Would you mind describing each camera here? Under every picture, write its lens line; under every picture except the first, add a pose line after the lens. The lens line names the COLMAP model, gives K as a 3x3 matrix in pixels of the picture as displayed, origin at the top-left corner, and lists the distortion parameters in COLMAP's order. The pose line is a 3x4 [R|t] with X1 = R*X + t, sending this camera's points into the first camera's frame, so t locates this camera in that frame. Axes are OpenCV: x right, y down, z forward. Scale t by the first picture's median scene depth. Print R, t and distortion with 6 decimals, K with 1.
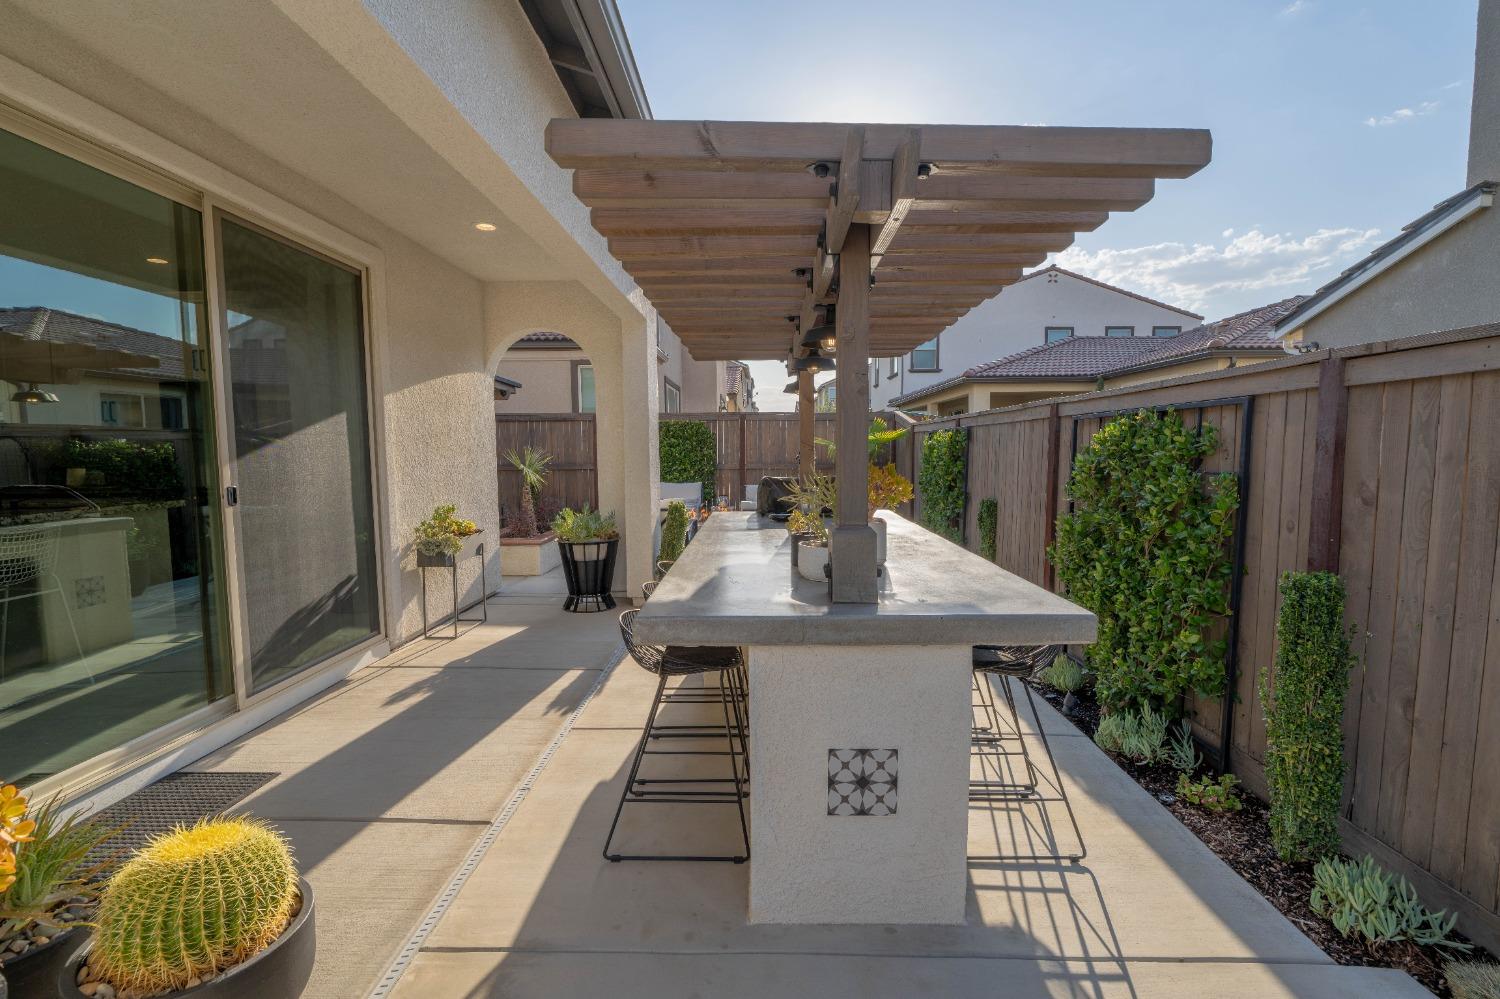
lens RADIAL K [[653.6, 0, 752.4], [0, 653.6, 502.2], [0, 0, 1]] dist [-0.008913, 0.001321]
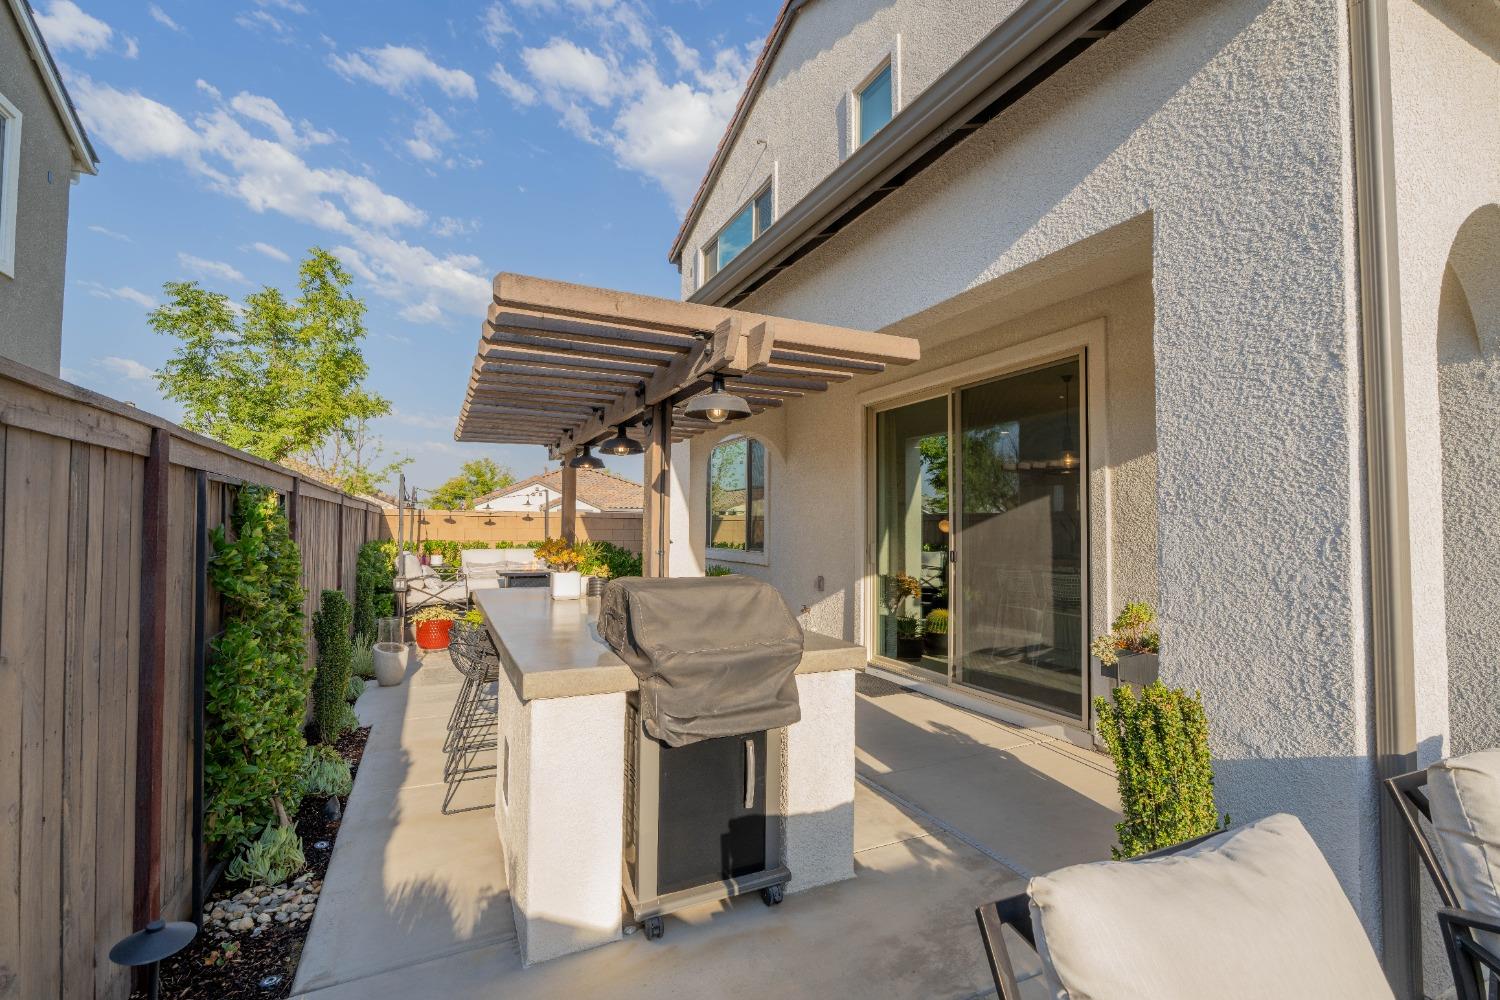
lens RADIAL K [[653.6, 0, 746.5], [0, 653.6, 500.9], [0, 0, 1]] dist [-0.008913, 0.001321]
pose [[-0.893260, -0.021812, -0.449011, 0.328759], [-0.042470, 0.998449, 0.035988, -0.145844], [0.447530, 0.051216, -0.892801, 1.749539]]
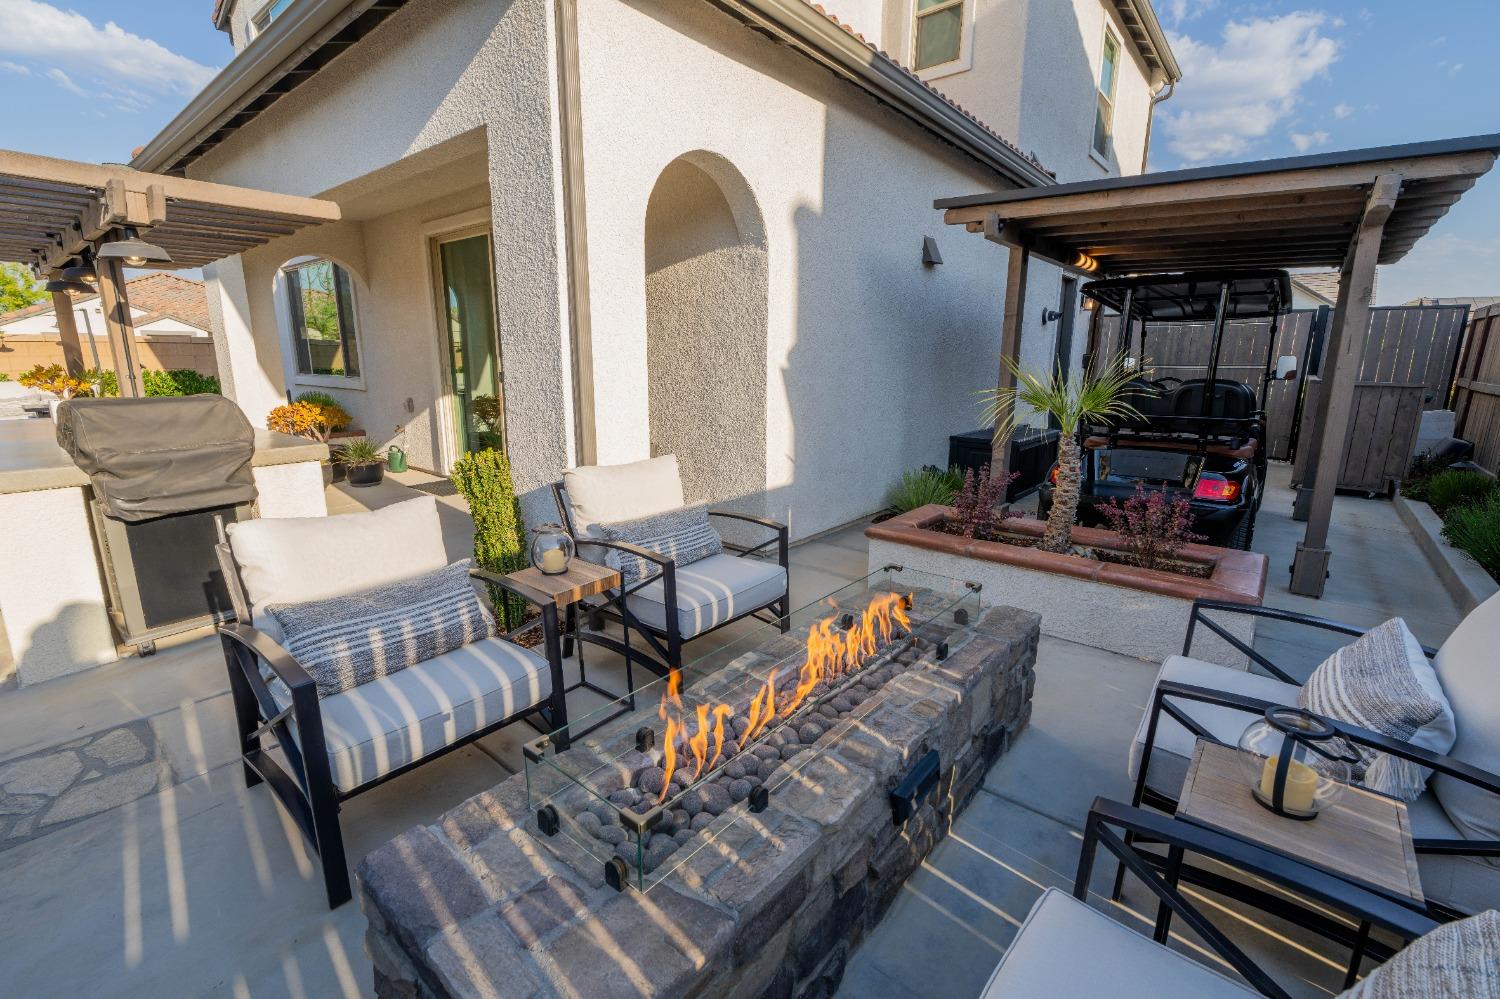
lens RADIAL K [[653.6, 0, 753.0], [0, 653.6, 498.0], [0, 0, 1]] dist [-0.008913, 0.001321]
pose [[-0.625238, 0.168558, -0.762014, 0.192366], [-0.069321, 0.960544, 0.269351, -0.219819], [0.777349, 0.221232, -0.588884, 2.540268]]
